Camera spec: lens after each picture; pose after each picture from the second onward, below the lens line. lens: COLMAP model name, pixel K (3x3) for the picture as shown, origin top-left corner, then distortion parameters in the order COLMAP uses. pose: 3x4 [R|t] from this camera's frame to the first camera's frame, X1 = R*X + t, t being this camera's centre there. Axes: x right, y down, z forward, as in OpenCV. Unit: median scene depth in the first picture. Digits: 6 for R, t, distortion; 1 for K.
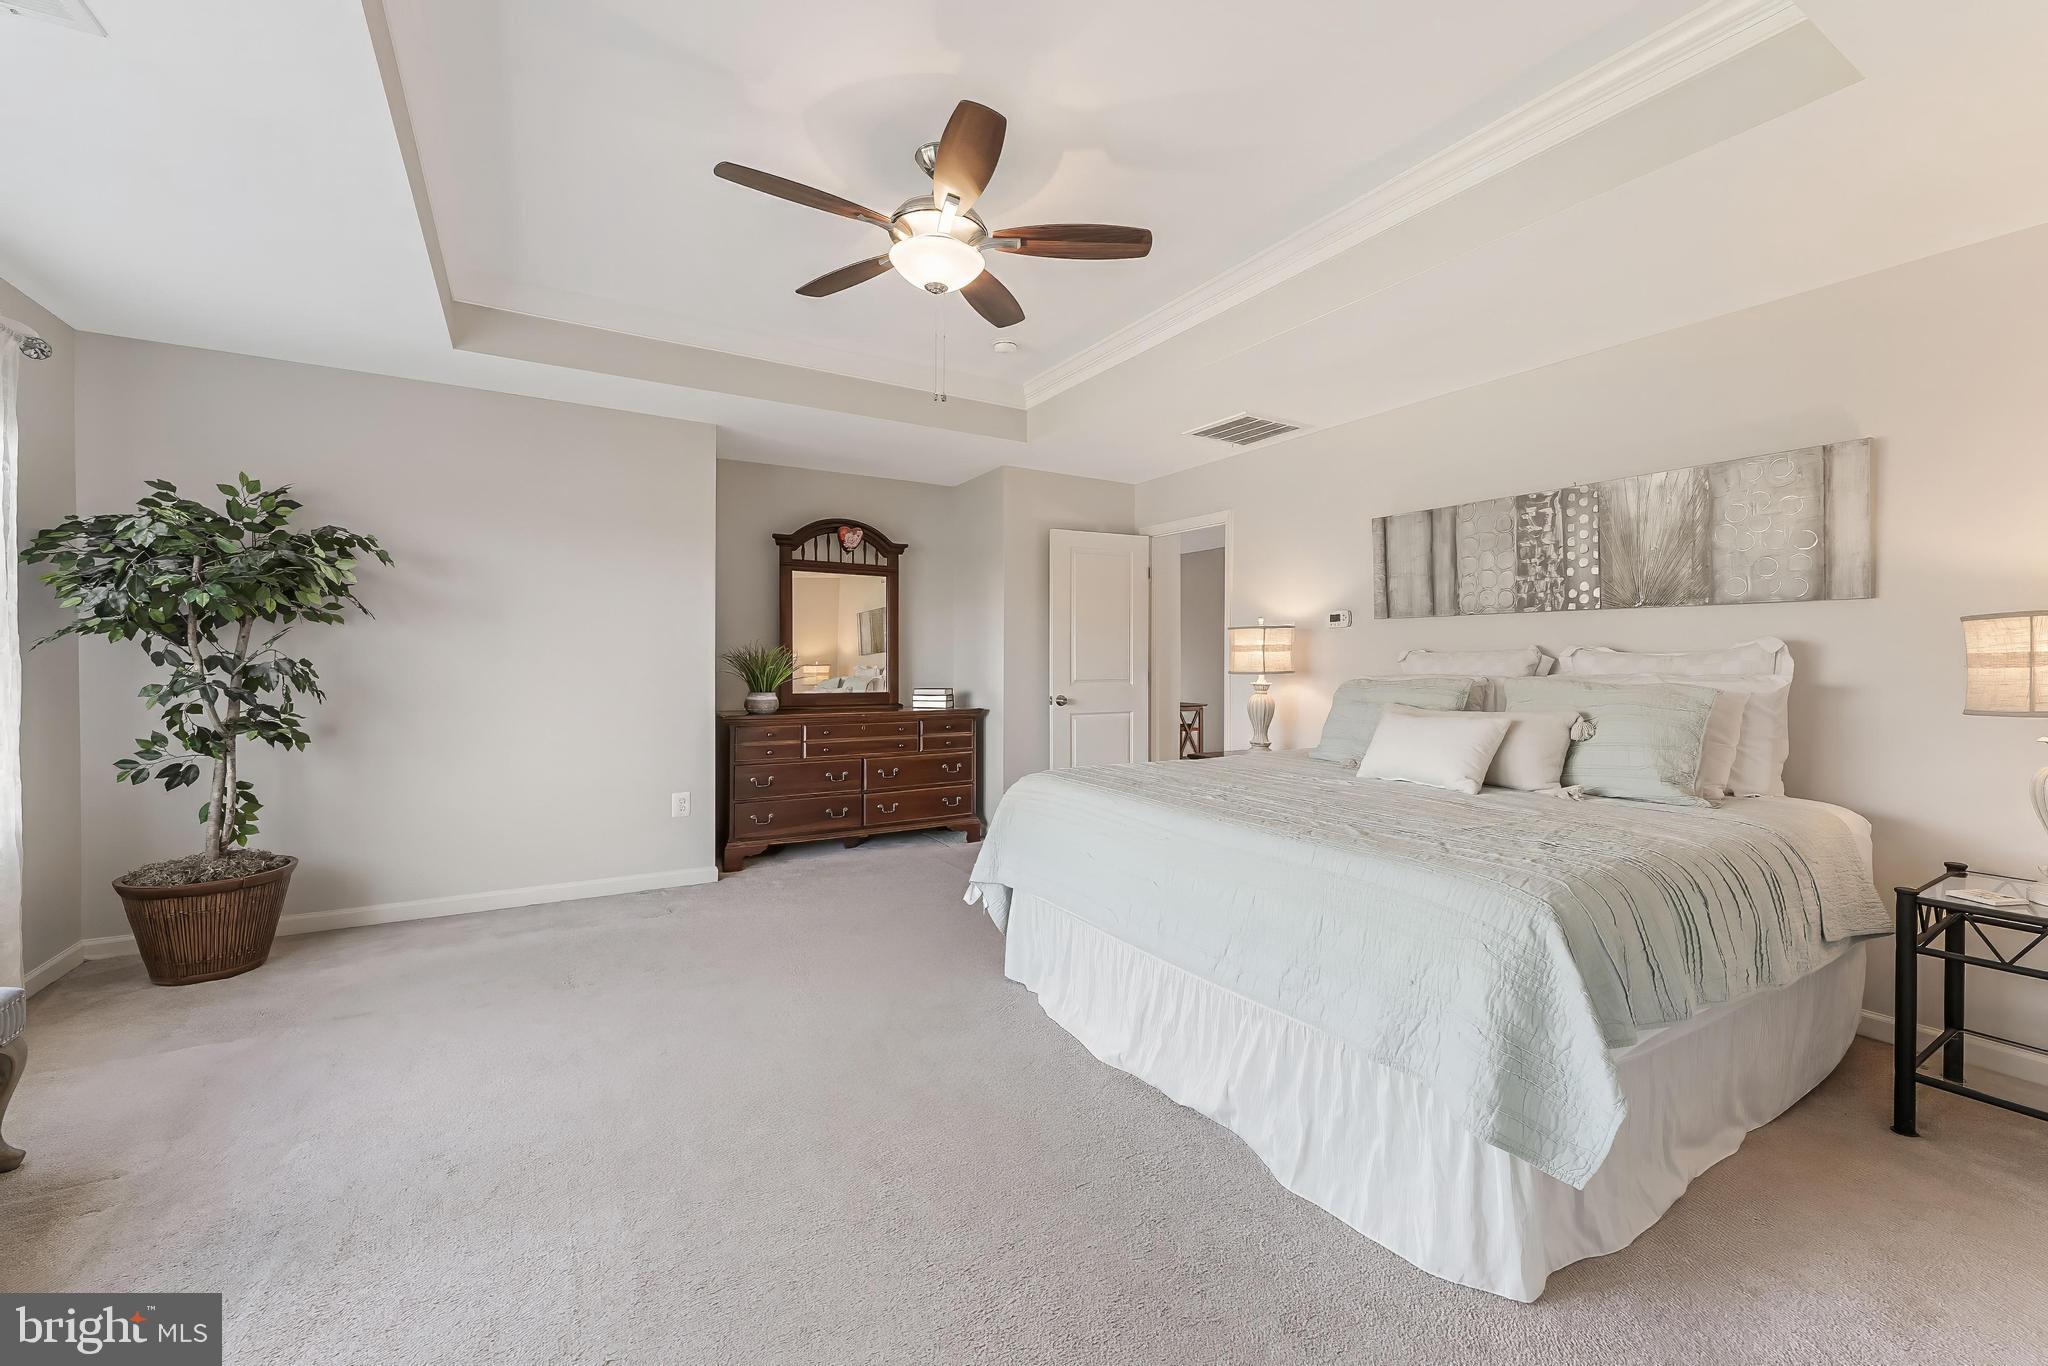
lens RADIAL K [[823.5, 0, 1028.6], [0, 823.5, 665.2], [0, 0, 1]] dist [0.003693, -0.000460]
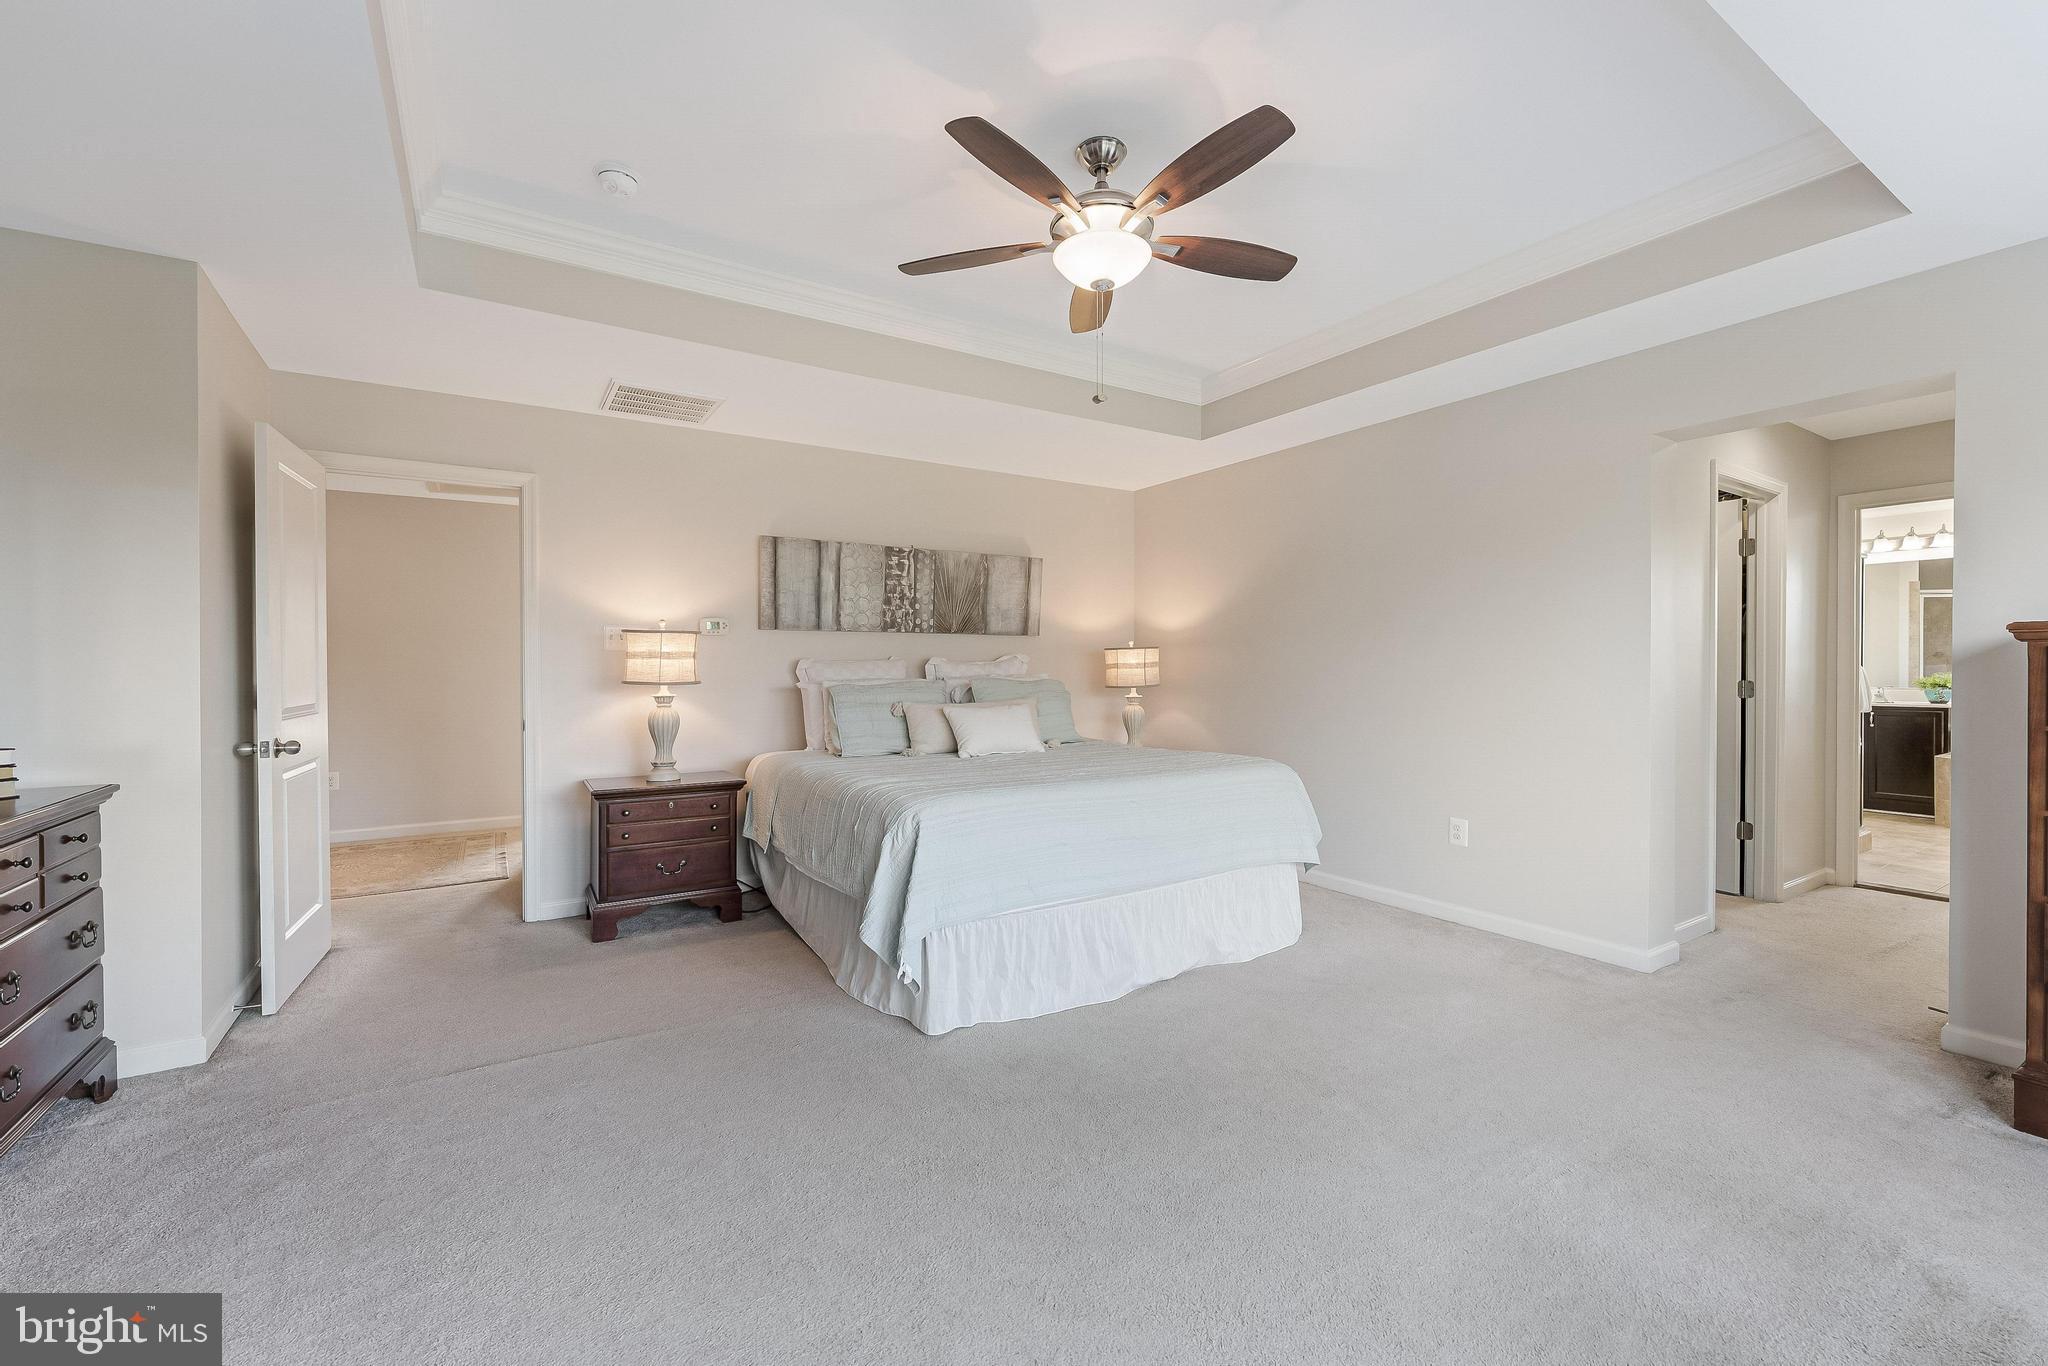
lens RADIAL K [[823.5, 0, 1025.8], [0, 823.5, 678.8], [0, 0, 1]] dist [0.003693, -0.000460]
pose [[-0.007607, -0.024247, 0.999677, -0.775531], [0.006523, 0.999684, 0.024296, -0.018227], [-0.999950, 0.006705, -0.007447, 0.788634]]
